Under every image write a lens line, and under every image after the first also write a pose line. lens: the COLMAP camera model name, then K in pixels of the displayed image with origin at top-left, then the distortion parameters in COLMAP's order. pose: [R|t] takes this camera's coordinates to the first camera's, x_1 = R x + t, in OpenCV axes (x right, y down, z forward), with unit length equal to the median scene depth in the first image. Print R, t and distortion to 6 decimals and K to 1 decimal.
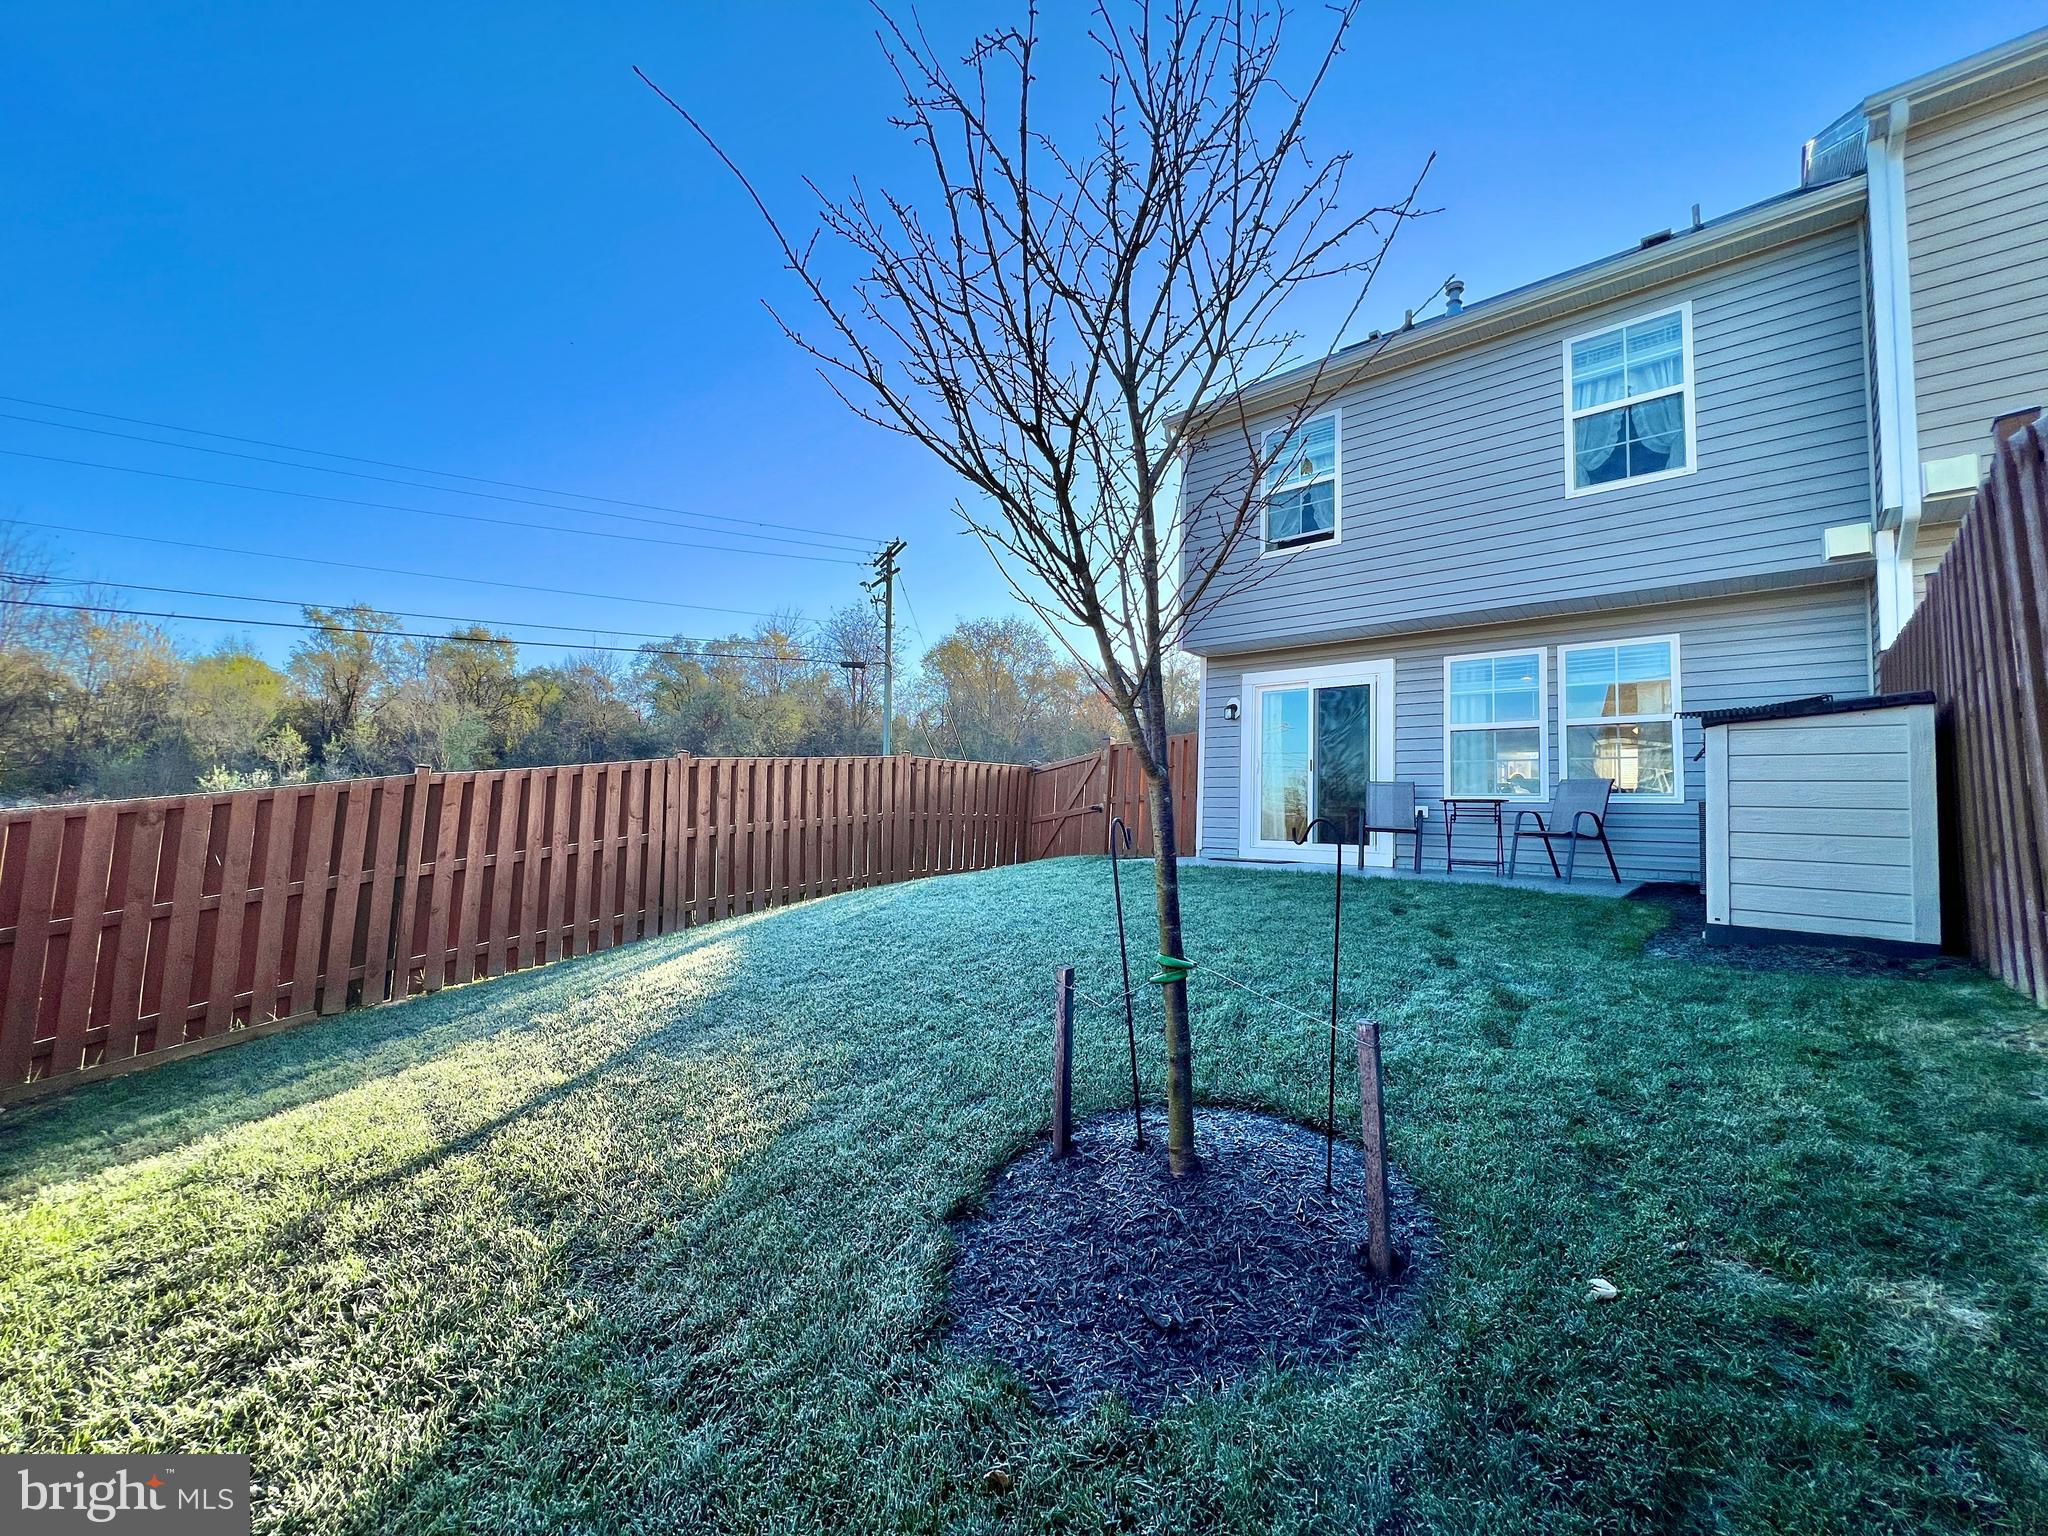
lens RADIAL K [[819.3, 0, 1019.6], [0, 819.3, 763.4], [0, 0, 1]] dist [-0.001746, 0.000734]
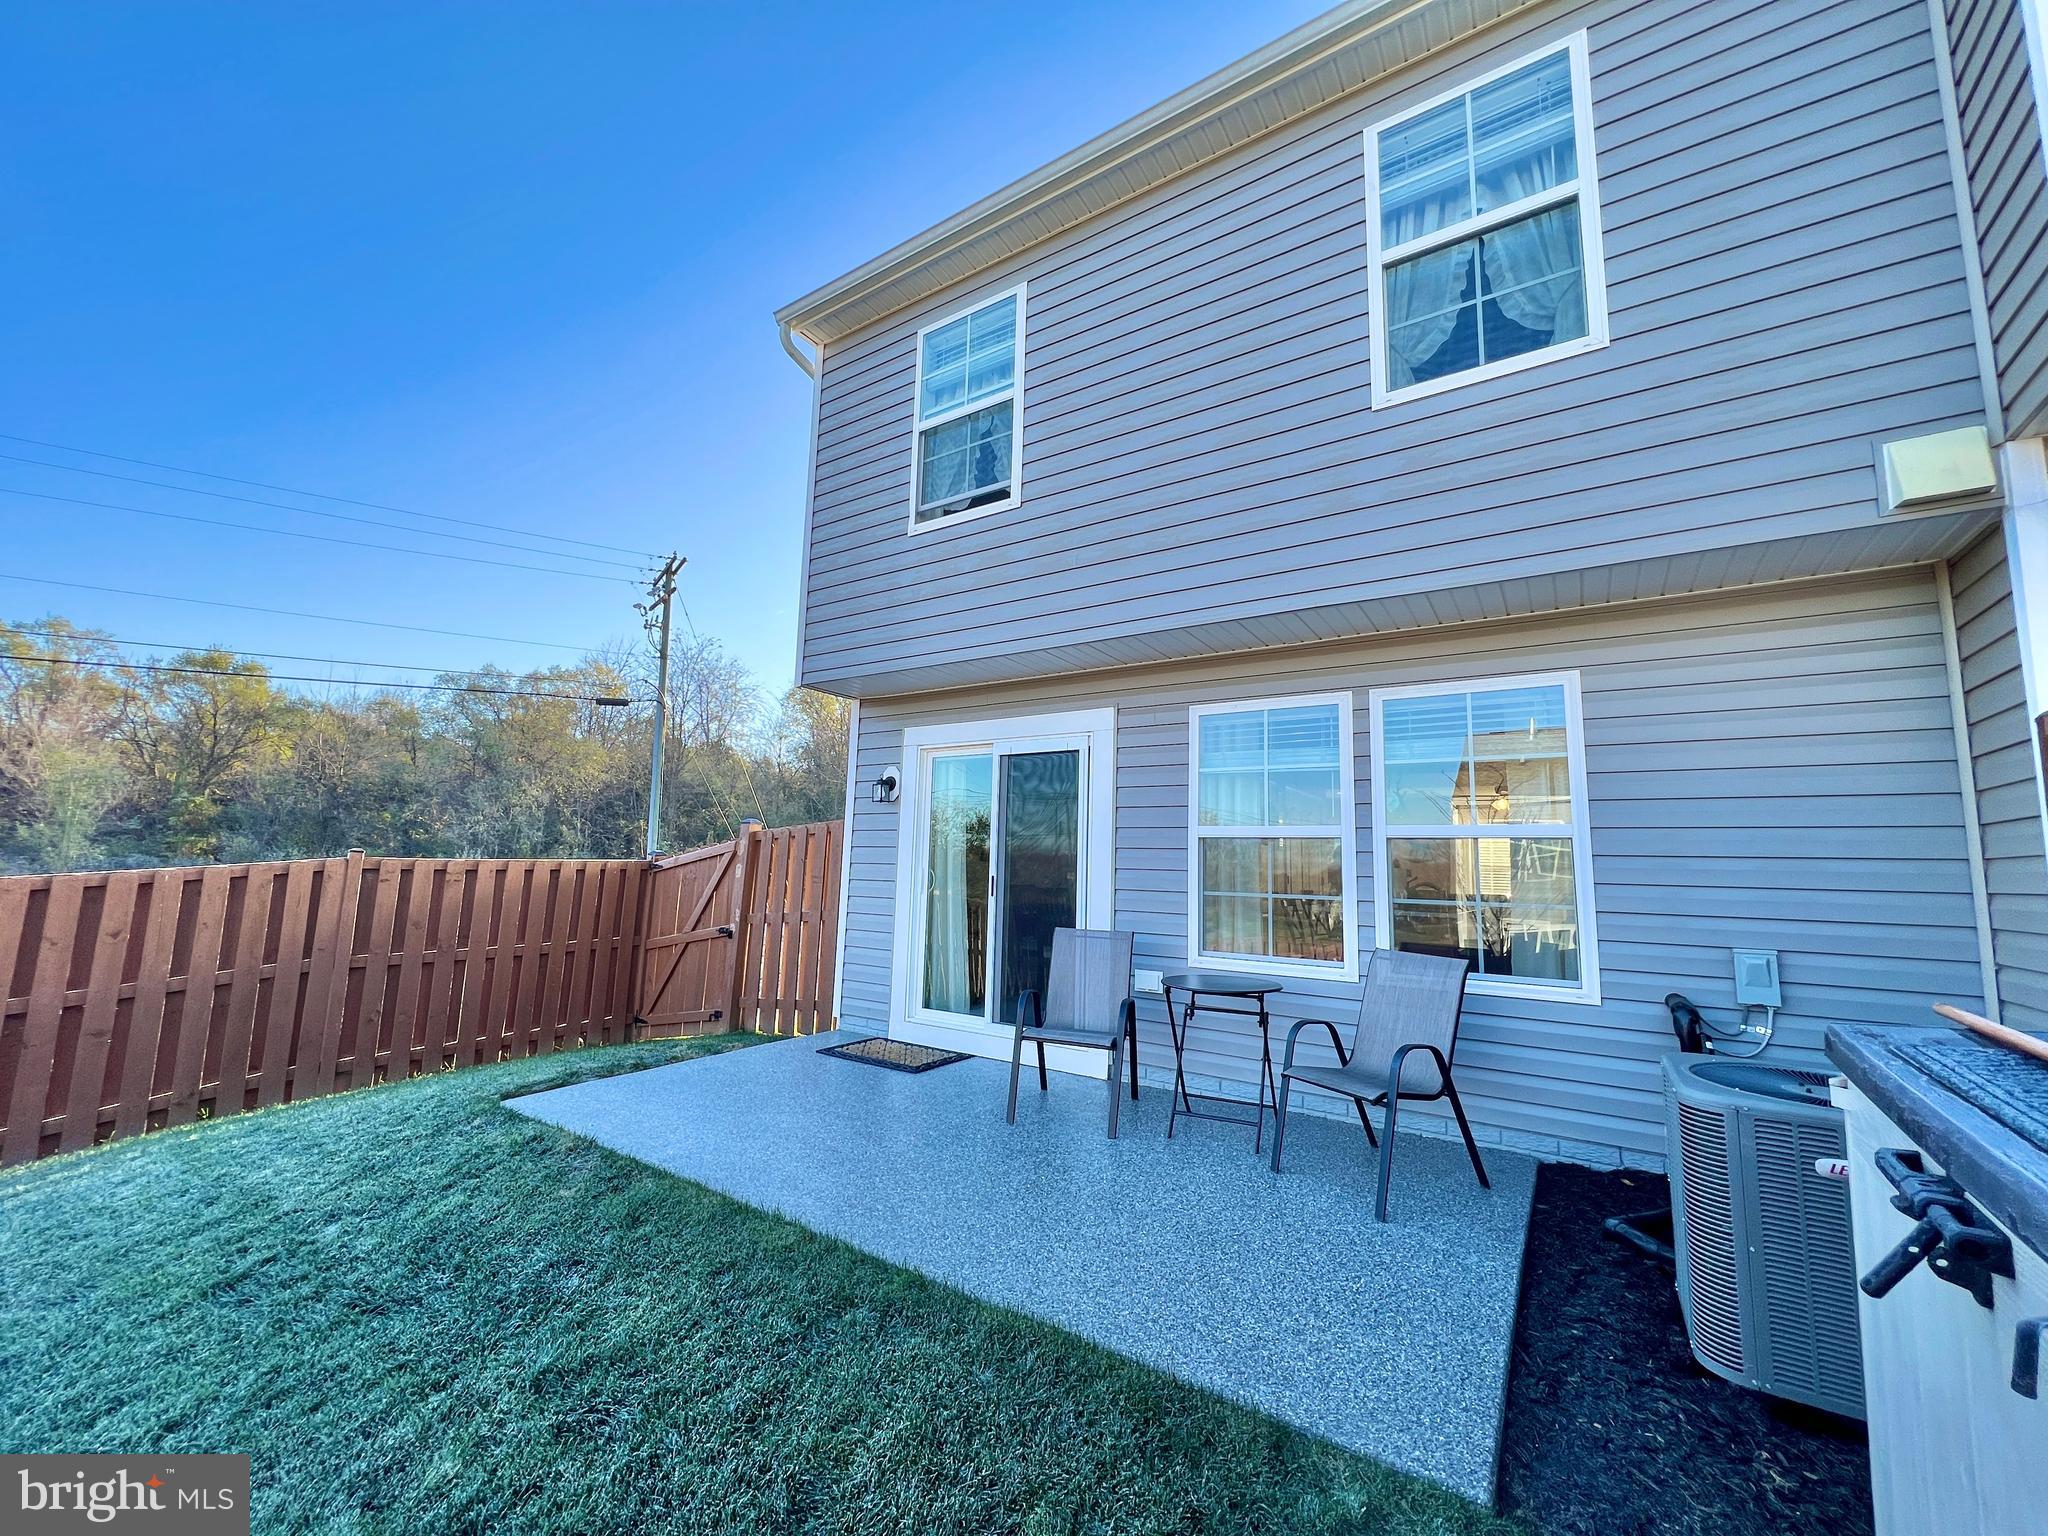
lens RADIAL K [[819.3, 0, 1019.6], [0, 819.3, 763.4], [0, 0, 1]] dist [-0.001746, 0.000734]
pose [[0.992514, 0.007300, 0.121912, 0.335320], [-0.001311, 0.998792, -0.049128, -0.062606], [-0.122124, 0.048600, 0.991324, 0.456925]]
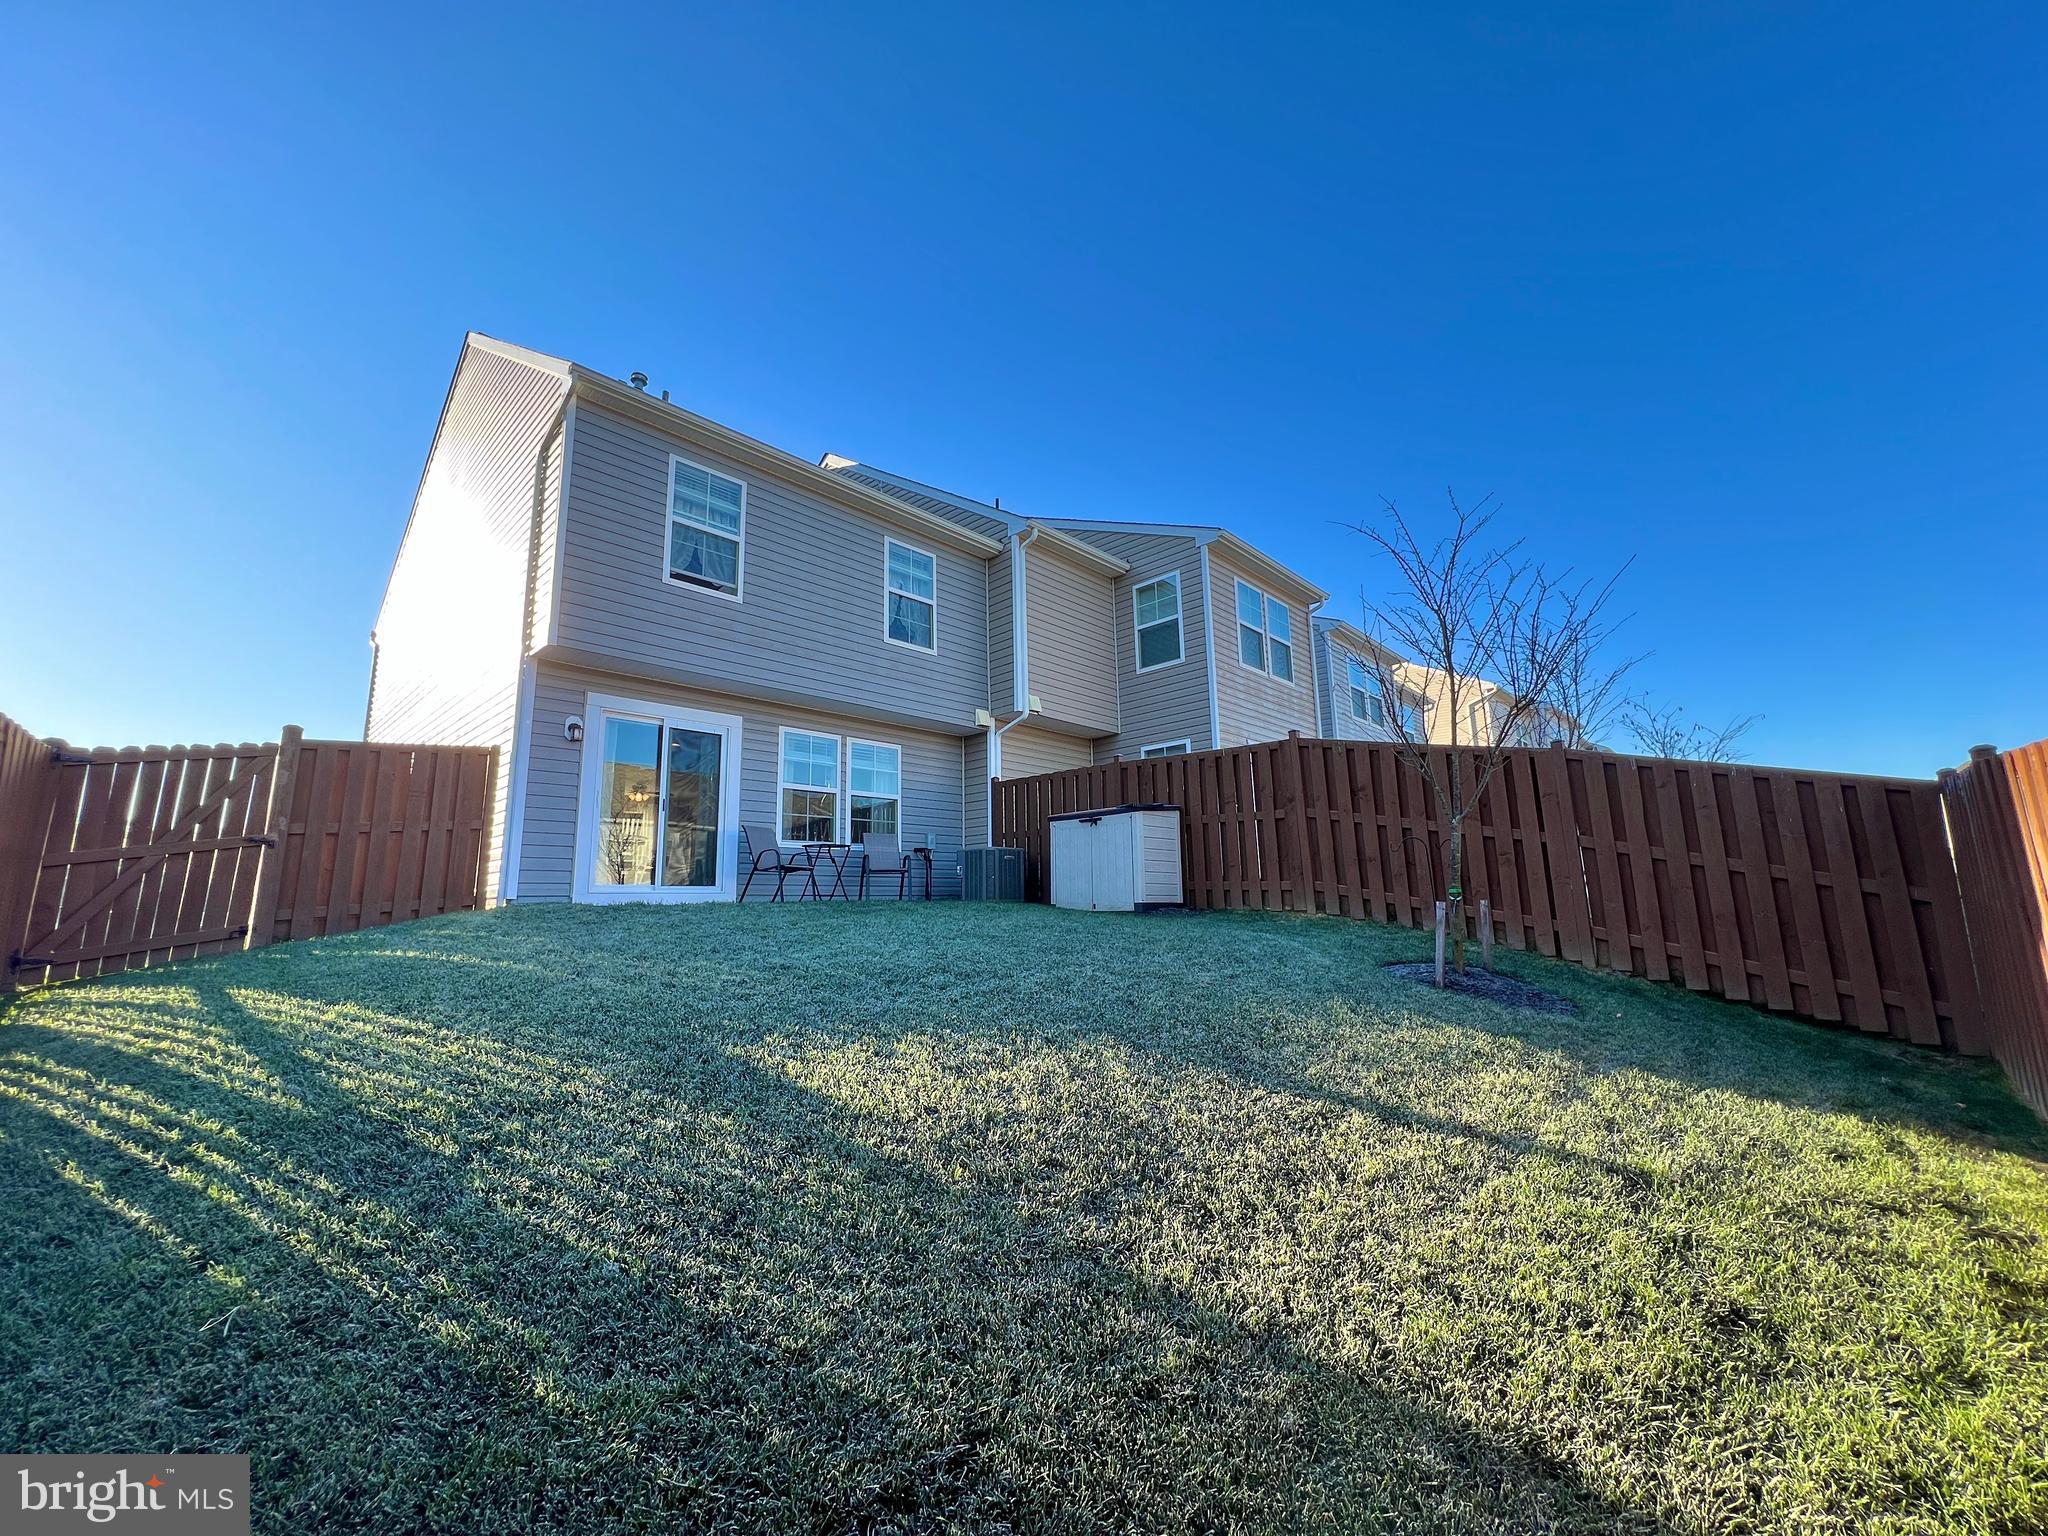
lens RADIAL K [[819.3, 0, 1019.6], [0, 819.3, 763.4], [0, 0, 1]] dist [-0.001746, 0.000734]
pose [[0.049161, 0.129249, 0.990393, -0.652073], [-0.065262, 0.989888, -0.125944, 0.053228], [-0.996656, -0.058444, 0.057099, 0.582391]]
